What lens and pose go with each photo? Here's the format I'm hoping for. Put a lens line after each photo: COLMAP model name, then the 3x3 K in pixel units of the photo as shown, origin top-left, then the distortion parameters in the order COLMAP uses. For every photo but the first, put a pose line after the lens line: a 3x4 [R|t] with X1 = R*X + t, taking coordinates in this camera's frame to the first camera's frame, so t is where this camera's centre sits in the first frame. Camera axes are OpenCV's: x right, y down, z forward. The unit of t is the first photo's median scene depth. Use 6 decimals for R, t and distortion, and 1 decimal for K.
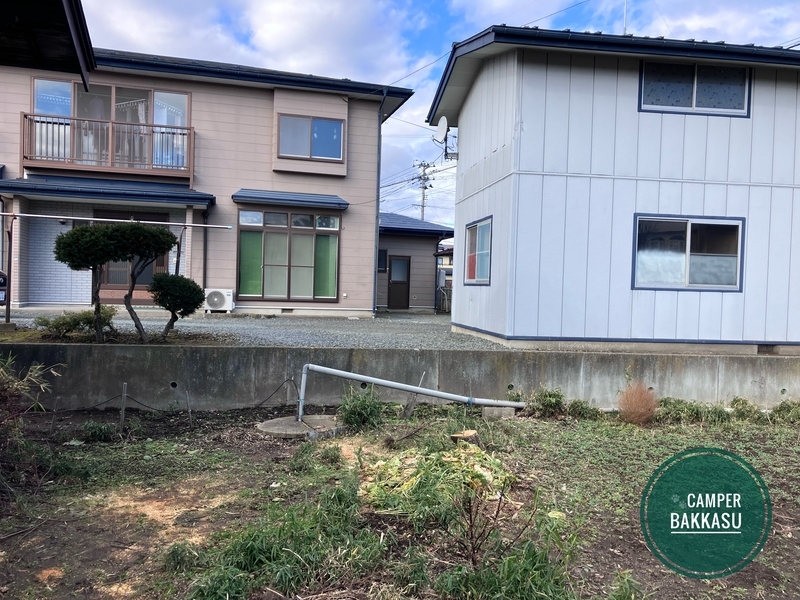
lens RADIAL K [[649.4, 0, 400.7], [0, 649.4, 296.6], [0, 0, 1]] dist [0.046240, -0.042493]
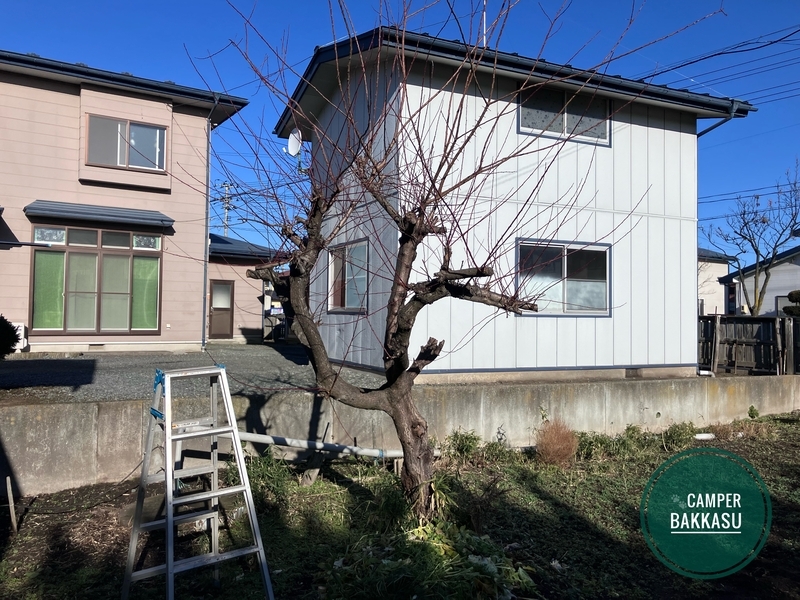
lens RADIAL K [[649.4, 0, 400.7], [0, 649.4, 296.6], [0, 0, 1]] dist [0.046240, -0.042493]
pose [[0.955415, -0.007932, 0.295159, -0.087678], [0.019027, 0.999215, -0.034736, -0.010043], [-0.294652, 0.038804, 0.954816, 0.132204]]
